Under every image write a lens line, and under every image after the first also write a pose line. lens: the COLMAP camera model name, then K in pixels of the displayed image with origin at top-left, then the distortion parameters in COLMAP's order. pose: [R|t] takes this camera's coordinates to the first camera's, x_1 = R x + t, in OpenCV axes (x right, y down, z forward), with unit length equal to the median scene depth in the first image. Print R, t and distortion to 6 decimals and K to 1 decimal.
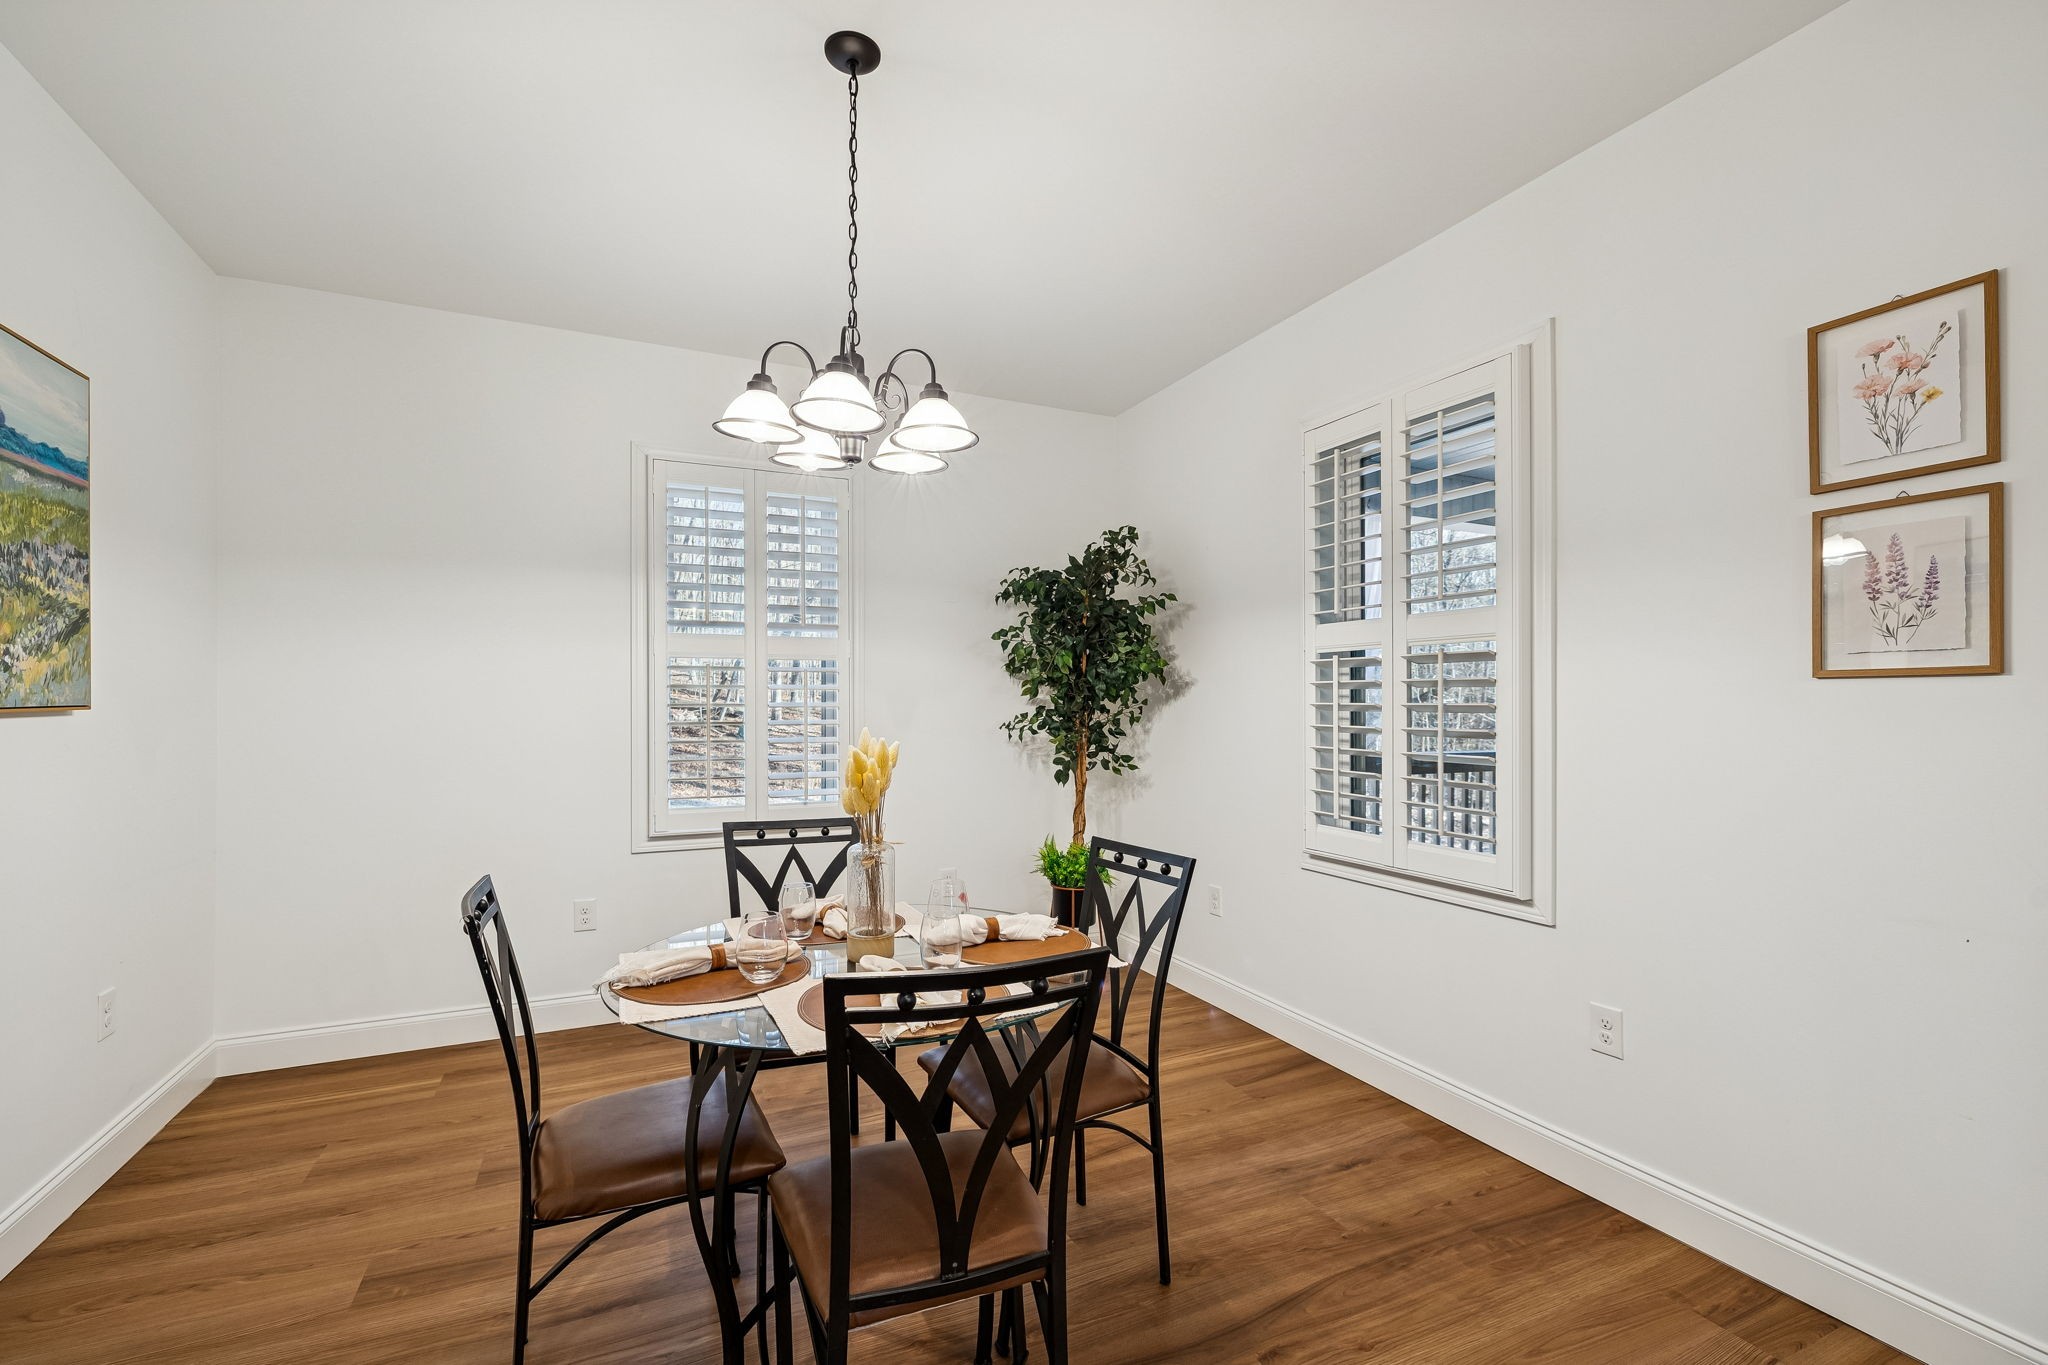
lens RADIAL K [[873.3, 0, 1021.2], [0, 873.3, 695.9], [0, 0, 1]] dist [0.001072, 0.000277]
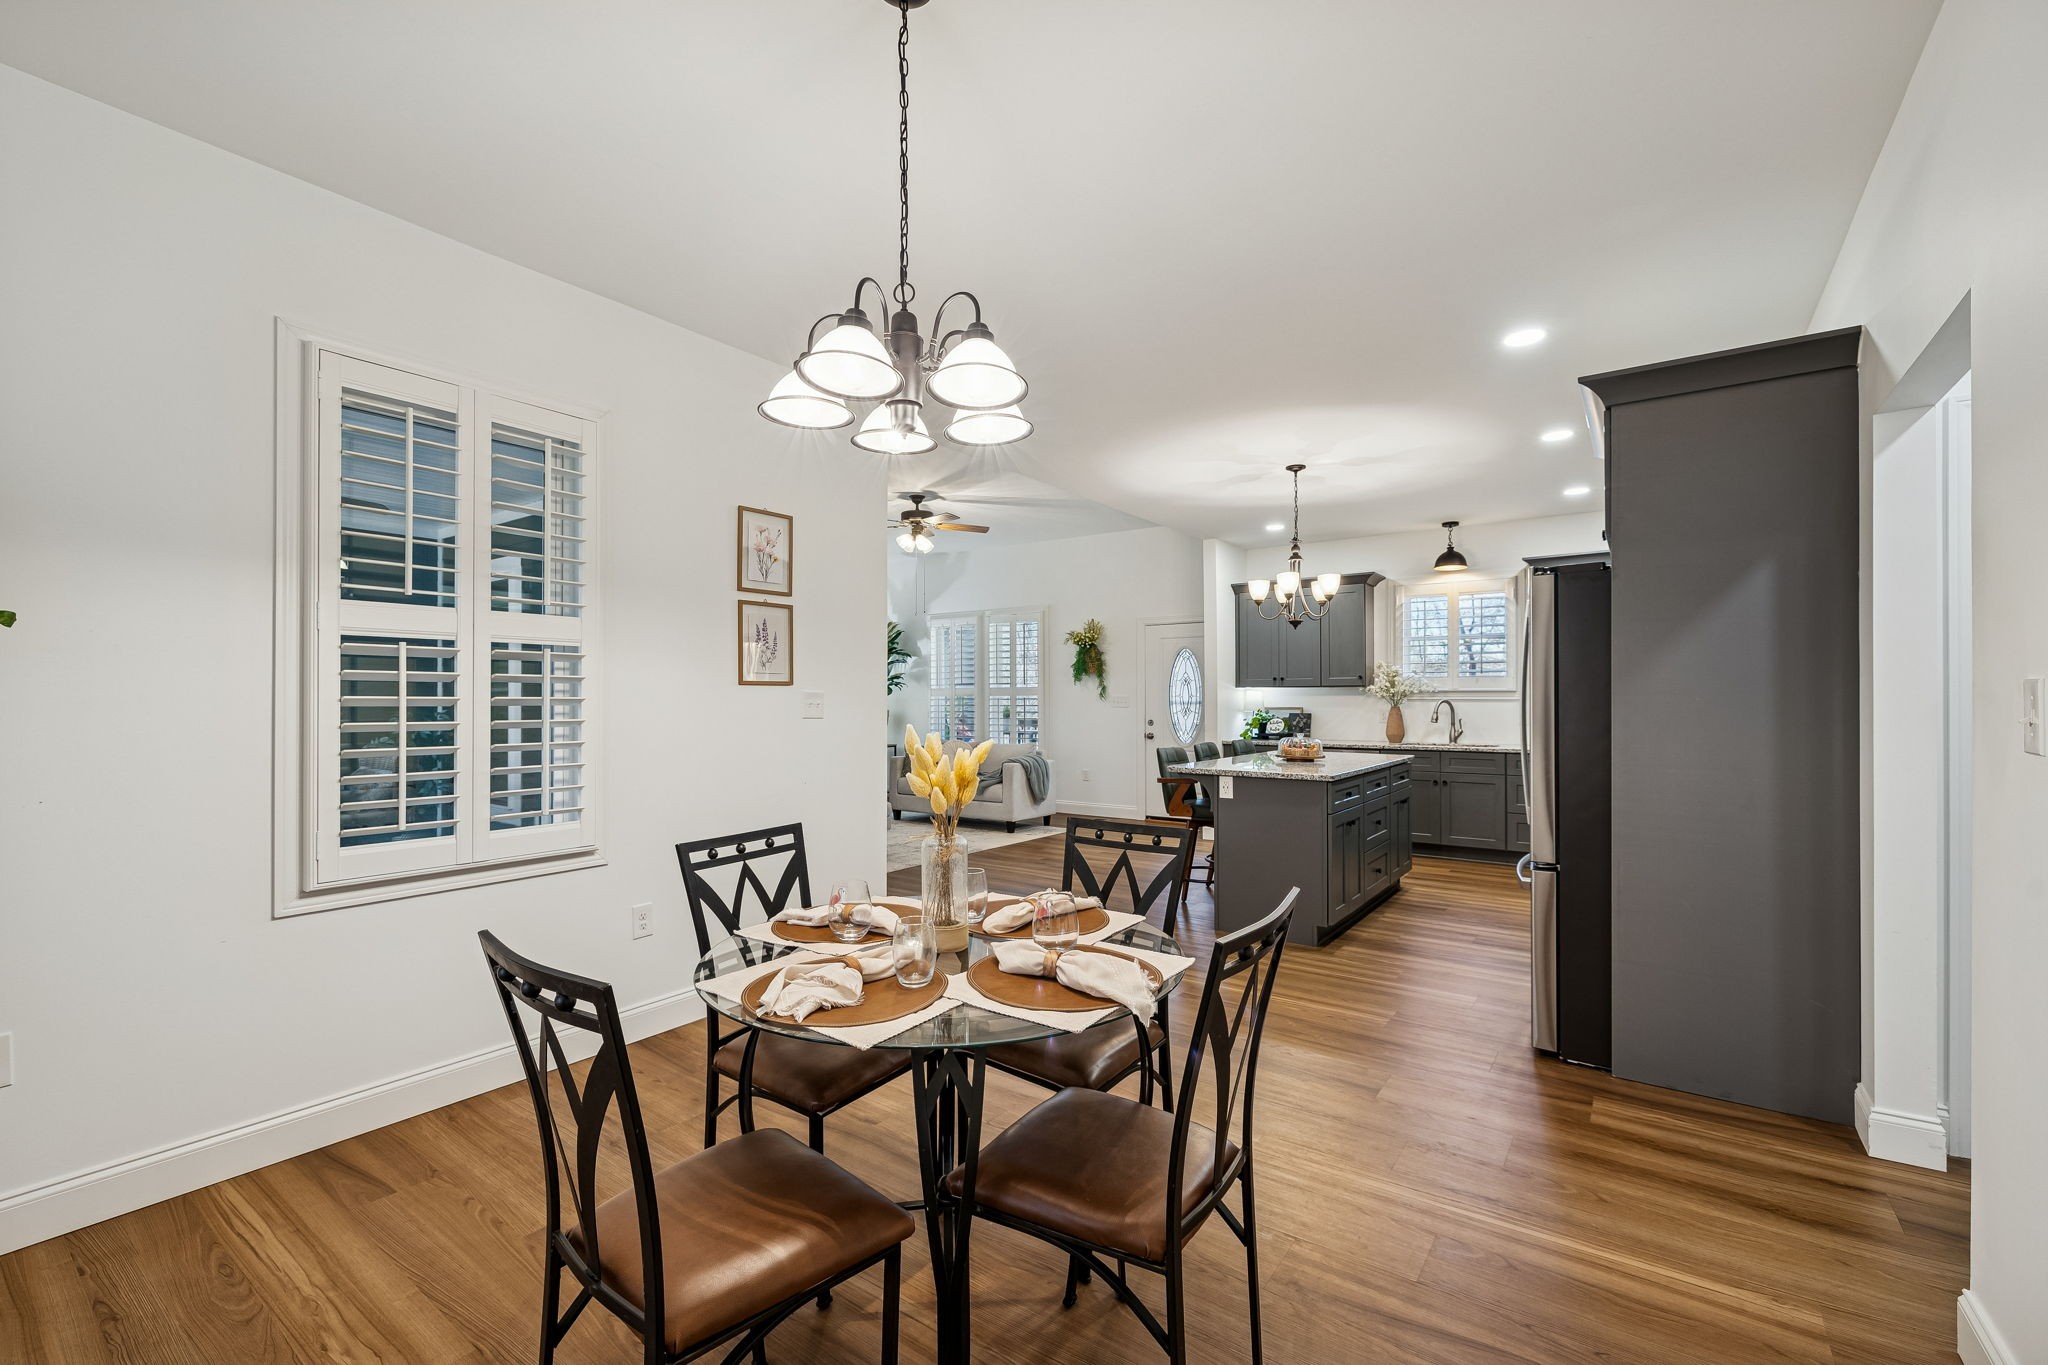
lens RADIAL K [[873.3, 0, 1021.2], [0, 873.3, 695.9], [0, 0, 1]] dist [0.001072, 0.000277]
pose [[-0.491649, -0.001237, 0.870793, -1.044124], [-0.006298, 0.999978, -0.002135, 0.004591], [-0.870771, -0.006534, -0.491646, 1.329391]]
